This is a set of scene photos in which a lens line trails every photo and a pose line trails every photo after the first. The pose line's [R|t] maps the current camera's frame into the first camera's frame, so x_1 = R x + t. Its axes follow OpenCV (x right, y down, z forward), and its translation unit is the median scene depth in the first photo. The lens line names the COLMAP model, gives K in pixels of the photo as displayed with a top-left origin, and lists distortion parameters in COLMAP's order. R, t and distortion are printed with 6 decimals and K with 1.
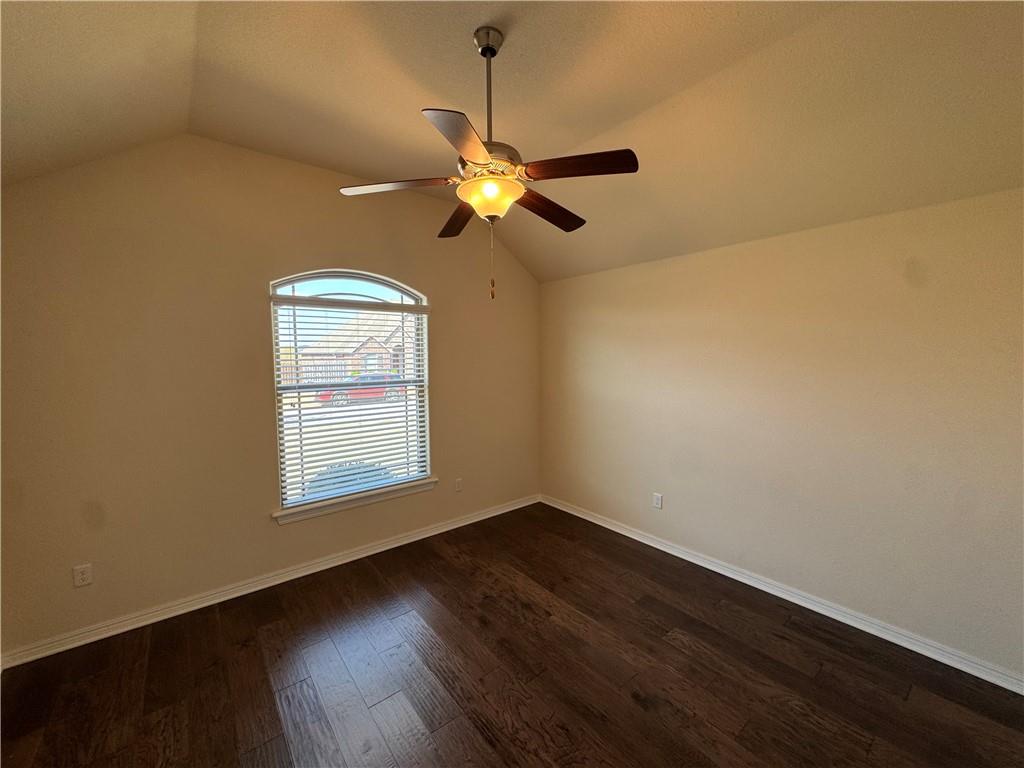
lens RADIAL K [[410.3, 0, 510.1], [0, 410.3, 385.6], [0, 0, 1]] dist [-0.002842, -0.000442]
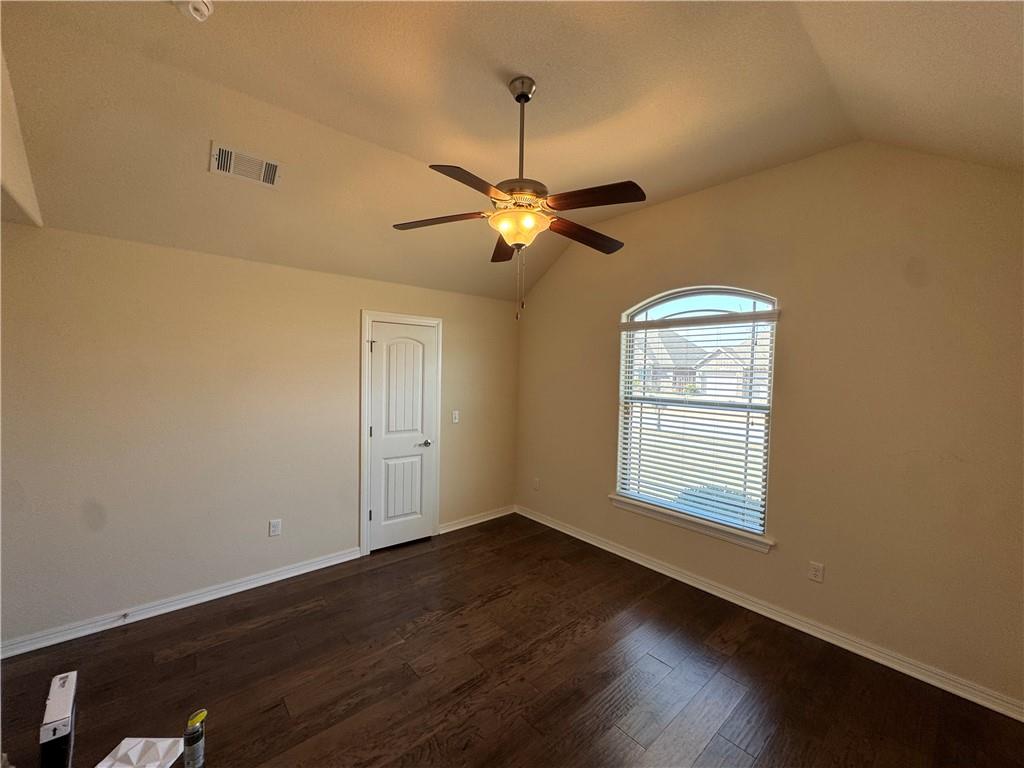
lens RADIAL K [[410.3, 0, 510.1], [0, 410.3, 385.6], [0, 0, 1]] dist [-0.002842, -0.000442]
pose [[0.037788, 0.046057, -0.998224, 0.633982], [-0.096868, 0.994402, 0.042213, -0.046345], [0.994580, 0.095101, 0.042038, 0.575703]]
